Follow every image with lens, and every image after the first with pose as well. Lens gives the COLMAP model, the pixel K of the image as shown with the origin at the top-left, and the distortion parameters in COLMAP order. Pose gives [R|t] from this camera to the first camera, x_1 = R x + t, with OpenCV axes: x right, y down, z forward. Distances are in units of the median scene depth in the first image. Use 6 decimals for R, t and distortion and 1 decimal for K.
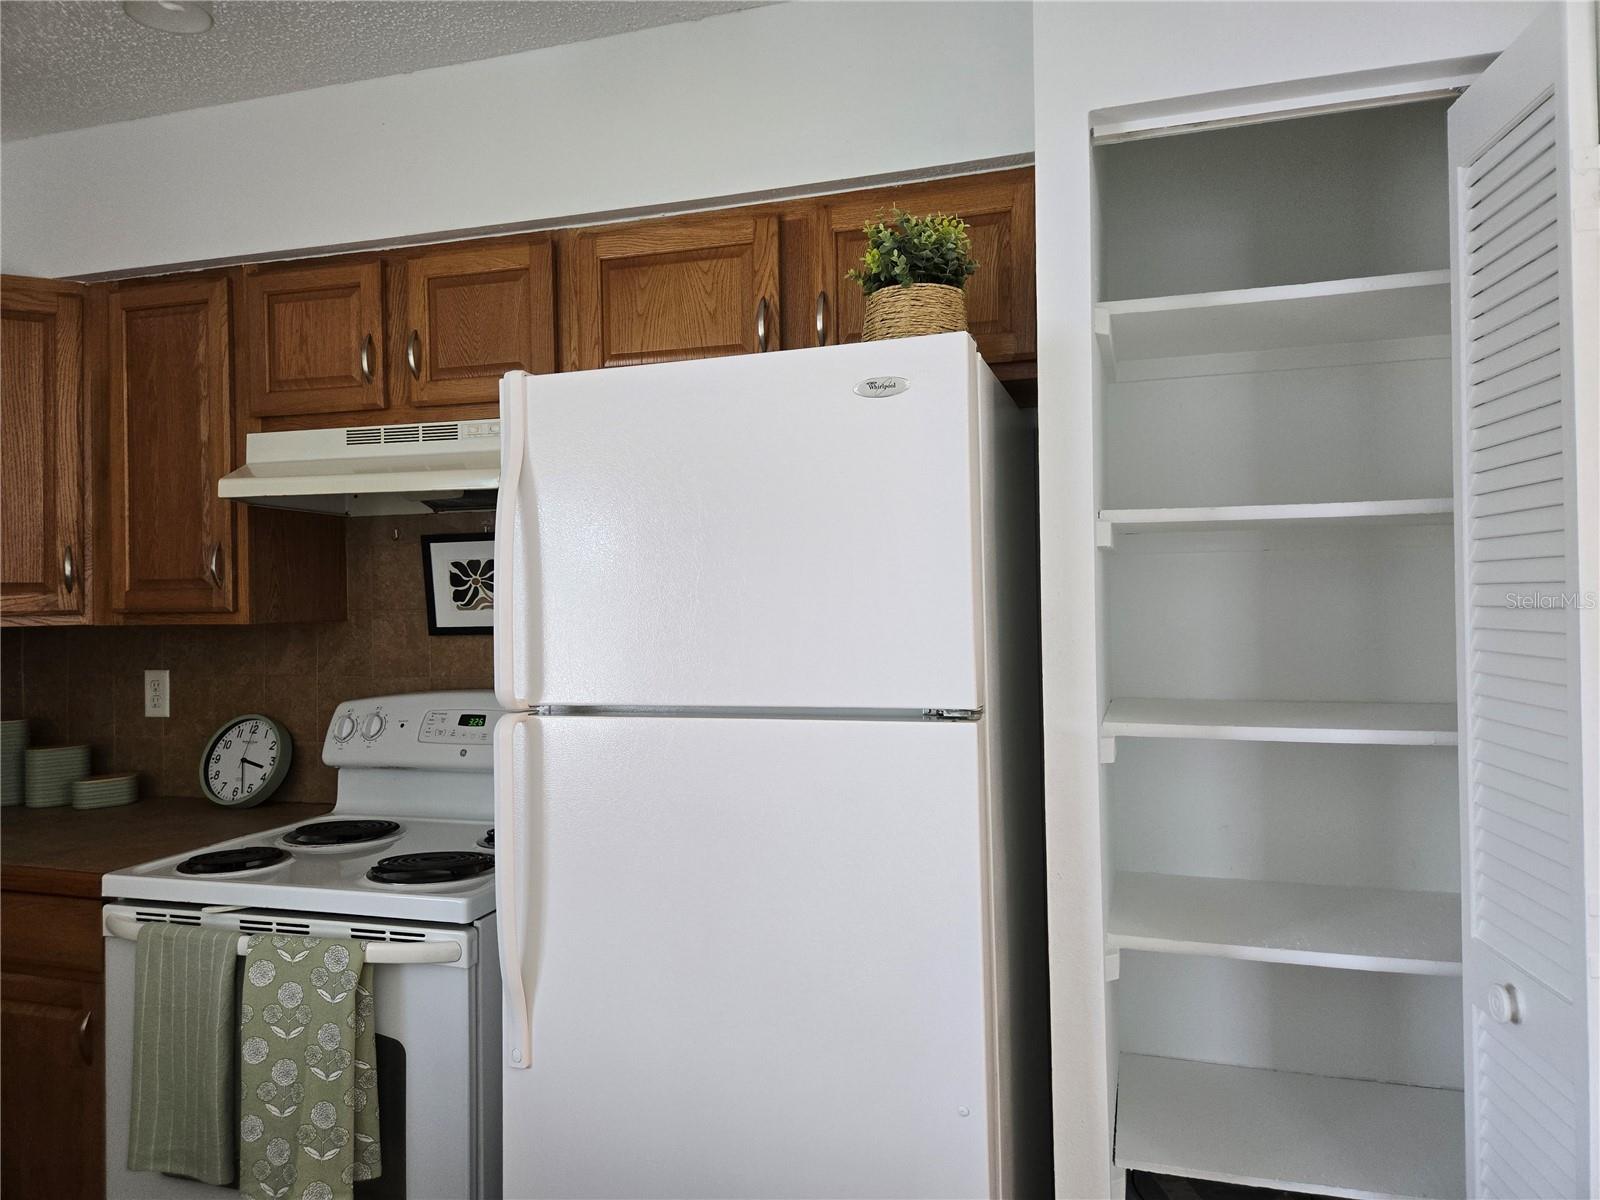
lens RADIAL K [[1069.8, 0, 791.3], [0, 1069.8, 585.7], [0, 0, 1]] dist [0.080354, -0.073362]
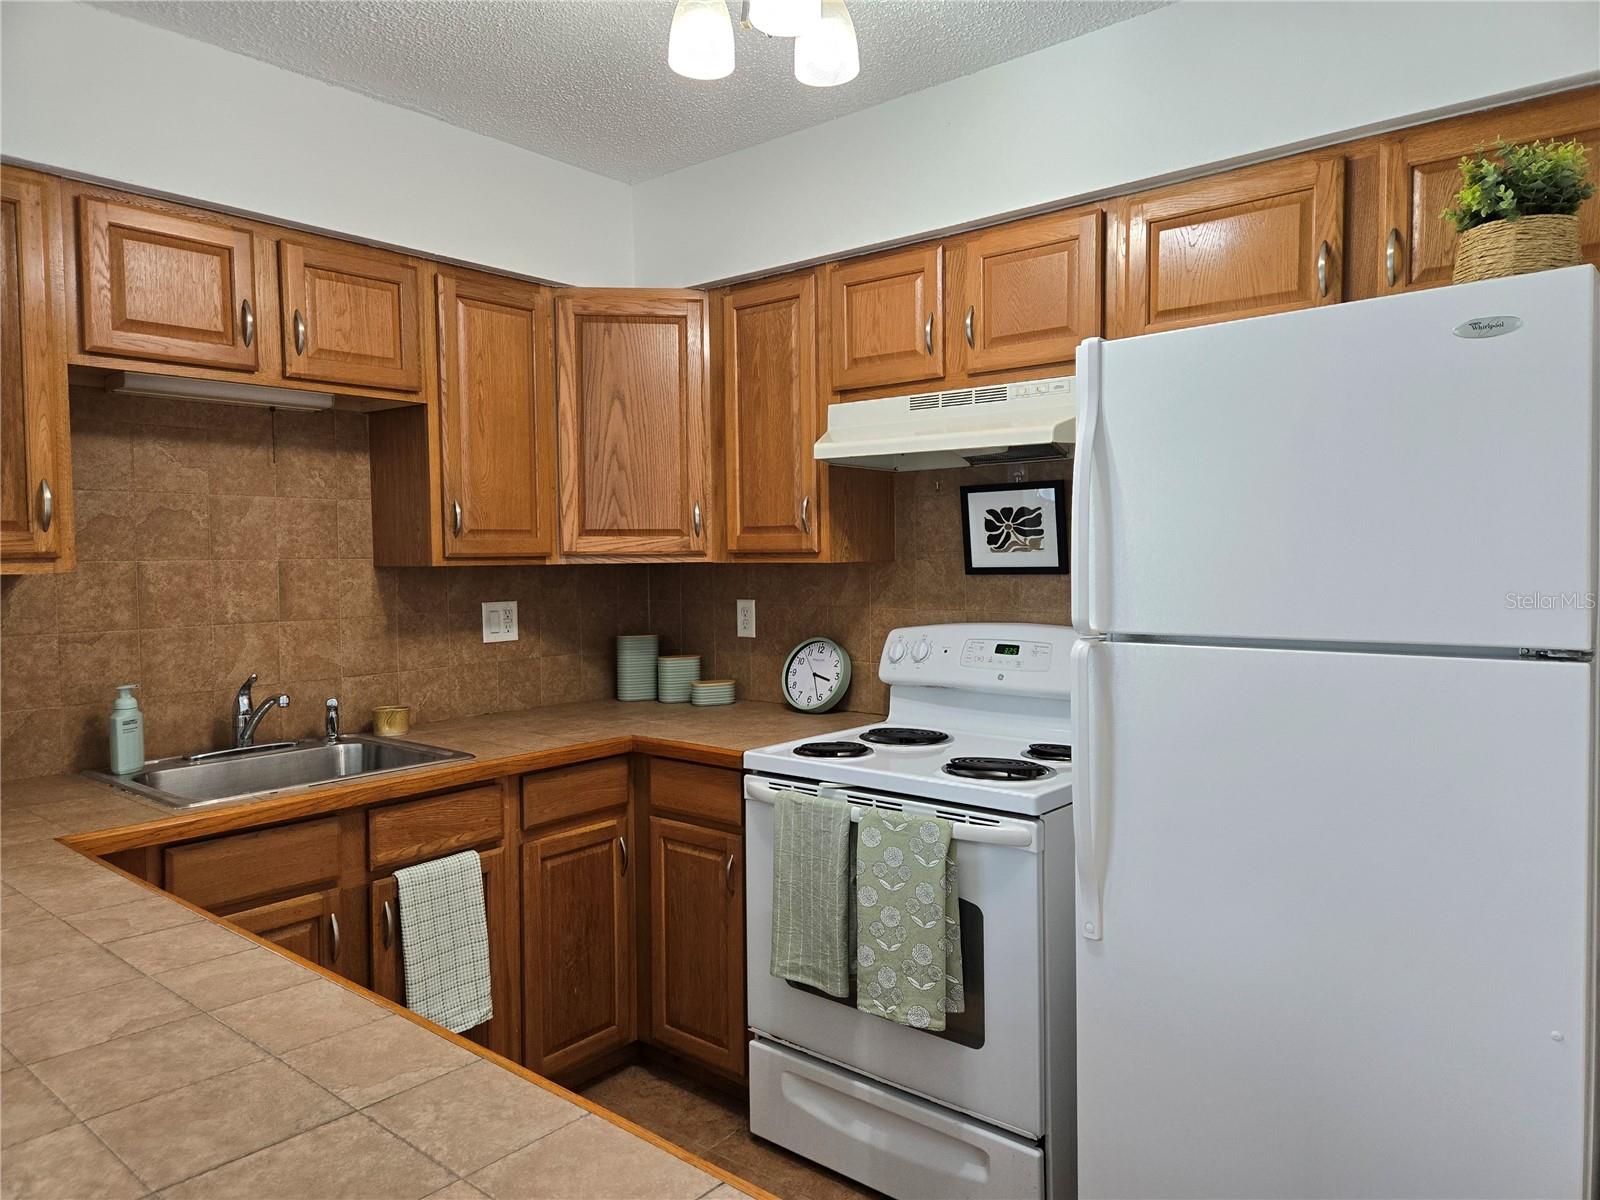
lens RADIAL K [[1069.8, 0, 796.5], [0, 1069.8, 595.0], [0, 0, 1]] dist [0.080354, -0.073362]
pose [[0.923501, 0.020392, -0.383053, -0.071907], [0.001177, 0.998431, 0.055990, 0.004573], [0.383593, -0.052157, 0.922028, -0.125771]]
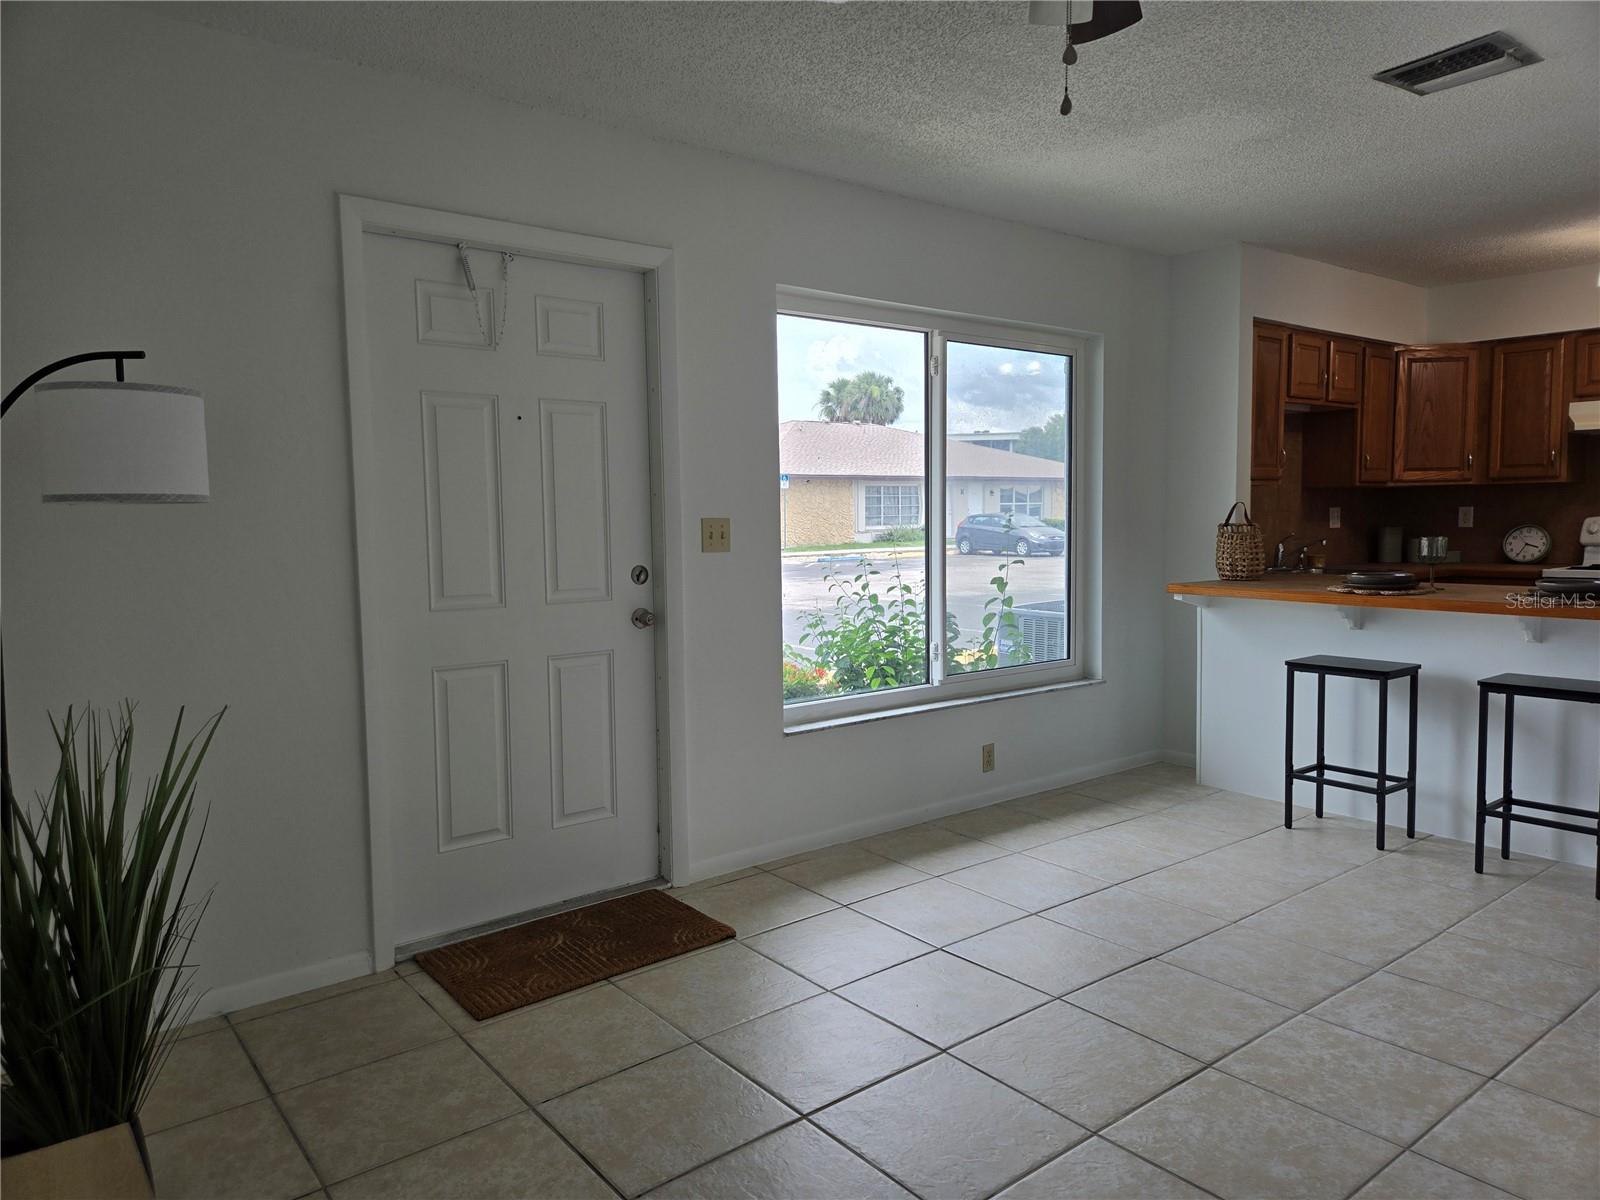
lens RADIAL K [[1069.8, 0, 797.5], [0, 1069.8, 598.8], [0, 0, 1]] dist [0.080354, -0.073362]
pose [[0.826276, 0.046261, -0.561362, -0.536390], [0.007883, 0.995574, 0.093648, 0.053626], [0.563210, -0.081804, 0.822255, -2.012346]]
